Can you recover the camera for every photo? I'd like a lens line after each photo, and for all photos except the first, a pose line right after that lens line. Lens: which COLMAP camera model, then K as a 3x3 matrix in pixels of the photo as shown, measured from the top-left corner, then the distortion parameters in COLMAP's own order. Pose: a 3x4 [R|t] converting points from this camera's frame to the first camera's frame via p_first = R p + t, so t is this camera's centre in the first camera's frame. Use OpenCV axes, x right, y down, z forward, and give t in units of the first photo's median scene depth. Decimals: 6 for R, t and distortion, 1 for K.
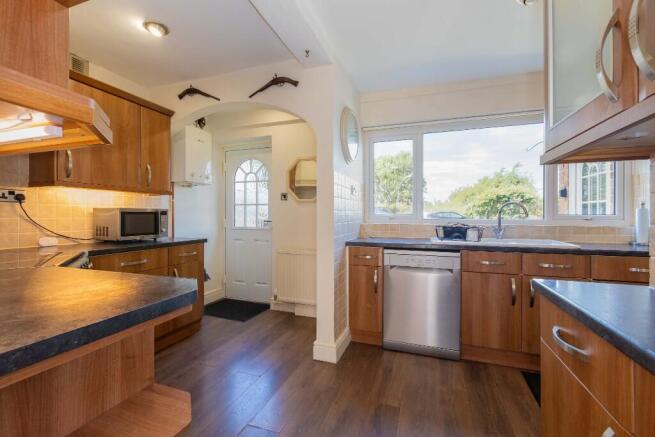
lens RADIAL K [[292.4, 0, 326.3], [0, 292.4, 215.0], [0, 0, 1]] dist [-0.000094, -0.000387]
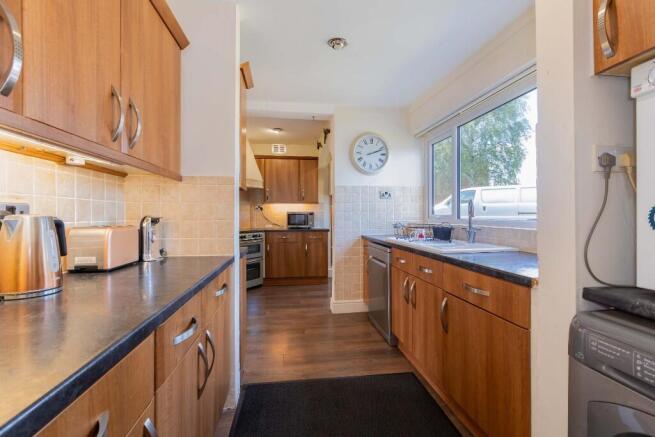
lens RADIAL K [[292.4, 0, 329.3], [0, 292.4, 217.4], [0, 0, 1]] dist [-0.000094, -0.000387]
pose [[0.476364, 0.004720, -0.879235, 1.219338], [-0.000554, 0.999987, 0.005068, 0.004217], [0.879248, -0.001927, 0.476361, 0.245723]]
